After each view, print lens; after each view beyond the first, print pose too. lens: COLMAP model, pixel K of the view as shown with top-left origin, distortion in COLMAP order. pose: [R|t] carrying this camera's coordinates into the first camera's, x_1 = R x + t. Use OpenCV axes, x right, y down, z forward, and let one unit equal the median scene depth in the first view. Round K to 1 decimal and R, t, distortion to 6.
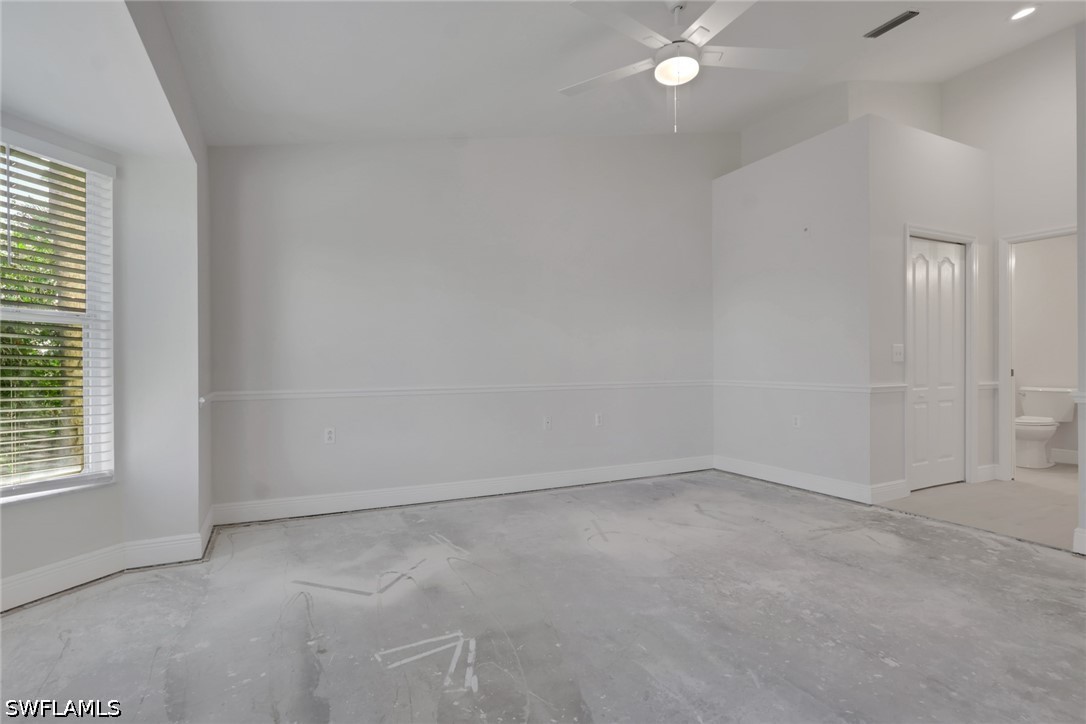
lens RADIAL K [[522.4, 0, 542.0], [0, 522.4, 365.5], [0, 0, 1]] dist [-0.003145, 0.000945]
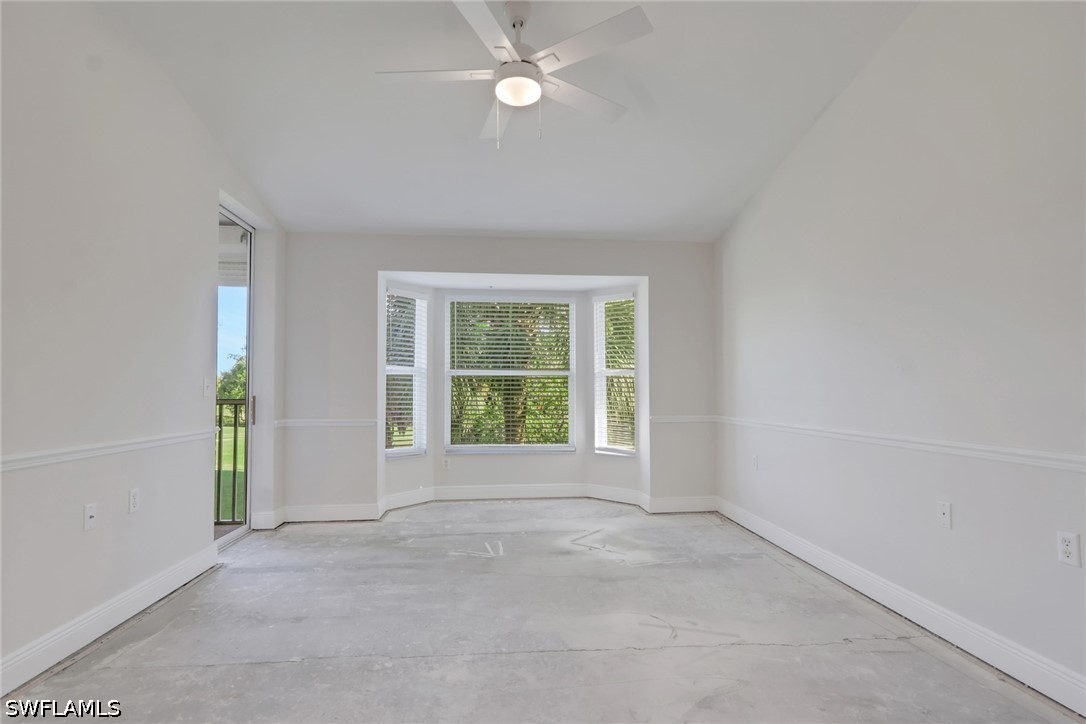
lens RADIAL K [[530.6, 0, 544.0], [0, 530.6, 379.3], [0, 0, 1]] dist [-0.001969, 0.000436]
pose [[-0.353382, -0.015883, -0.935344, 1.166538], [-0.005050, 0.999874, -0.015071, -0.031929], [0.935465, -0.000603, -0.353418, 1.419546]]
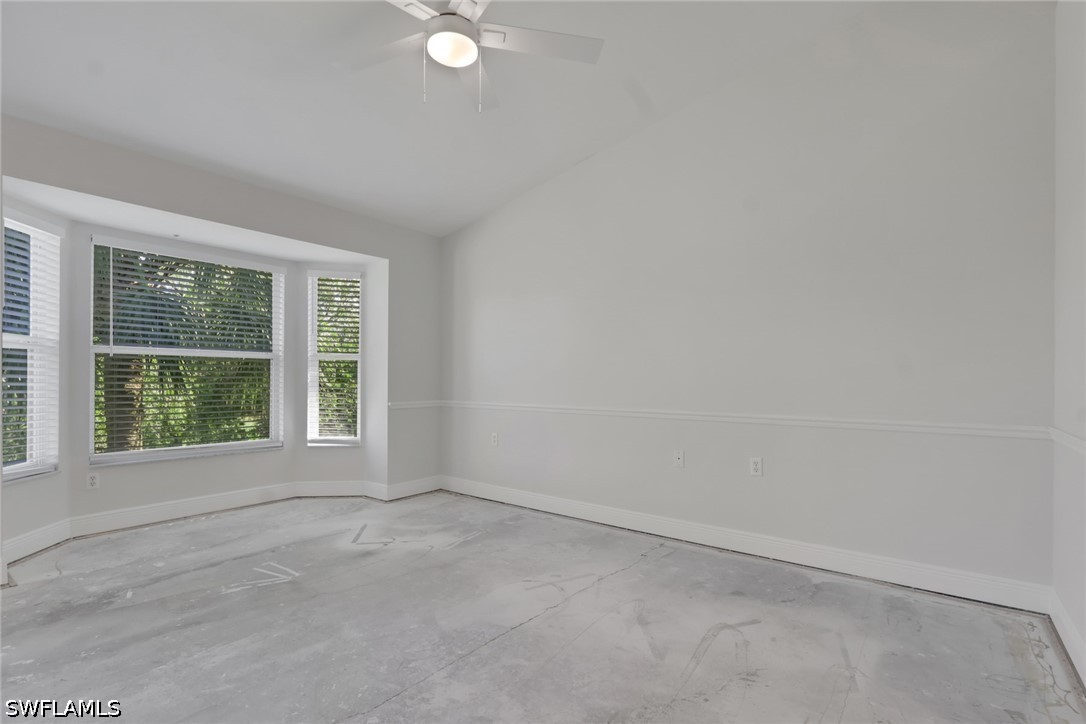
lens RADIAL K [[522.8, 0, 543.0], [0, 522.8, 378.4], [0, 0, 1]] dist [-0.004322, -0.000111]
pose [[0.447727, 0.007055, -0.894143, 1.138471], [-0.014393, 0.999896, 0.000682, -0.024531], [0.894055, 0.012564, 0.447782, 0.772478]]
